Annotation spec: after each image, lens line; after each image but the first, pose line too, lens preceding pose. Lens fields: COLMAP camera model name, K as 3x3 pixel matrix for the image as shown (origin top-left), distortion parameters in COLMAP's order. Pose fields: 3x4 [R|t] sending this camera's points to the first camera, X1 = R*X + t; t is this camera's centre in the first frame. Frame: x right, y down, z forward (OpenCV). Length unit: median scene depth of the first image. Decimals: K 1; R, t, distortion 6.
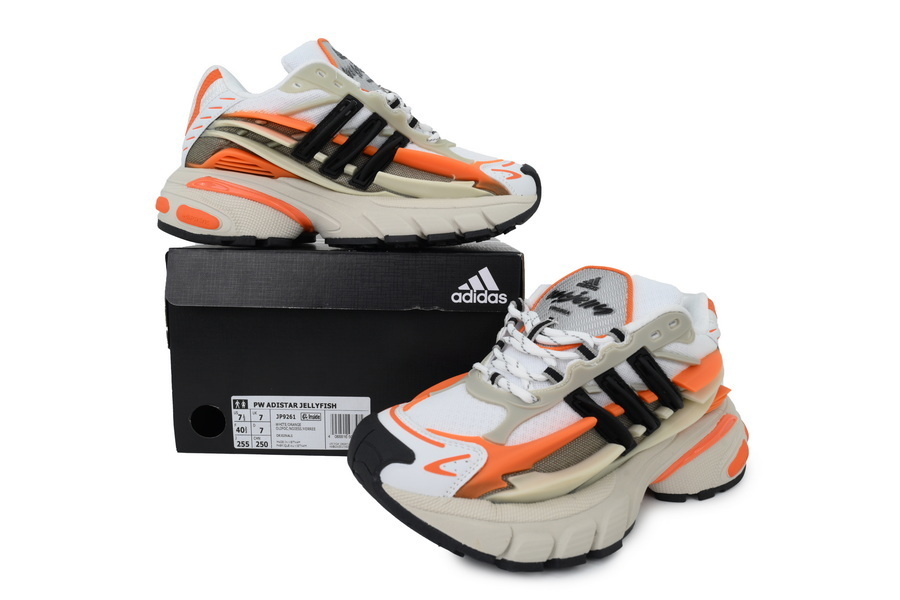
lens RADIAL K [[587.2, 0, 450.9], [0, 587.2, 300.2], [0, 0, 1]] dist [-0.002174, -0.001243]
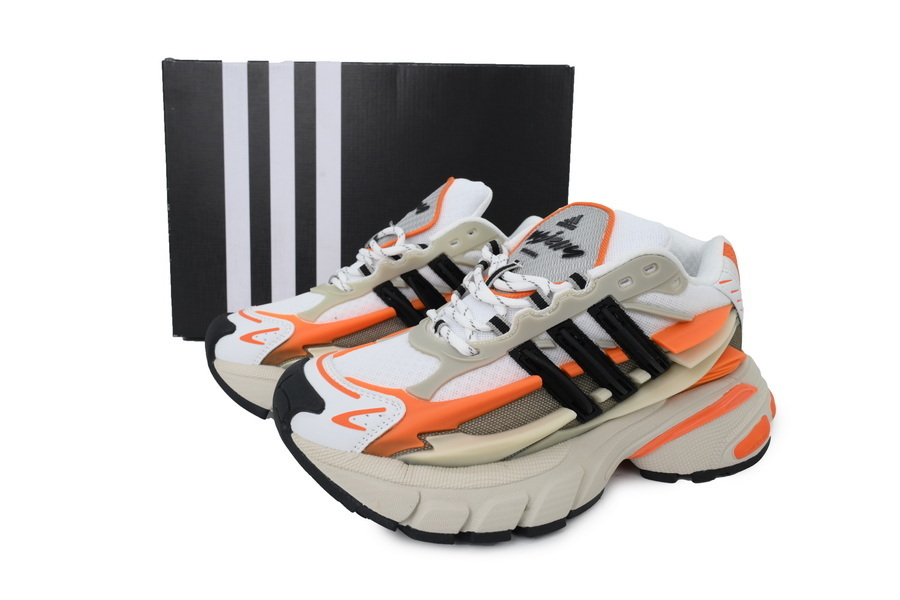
lens RADIAL K [[587.2, 0, 445.0], [0, 587.2, 305.1], [0, 0, 1]] dist [-0.002174, -0.001243]
pose [[0.980526, 0.034354, -0.193361, 0.261947], [-0.019095, 0.996593, 0.080232, 0.030594], [0.195459, -0.074977, 0.977842, 0.143017]]
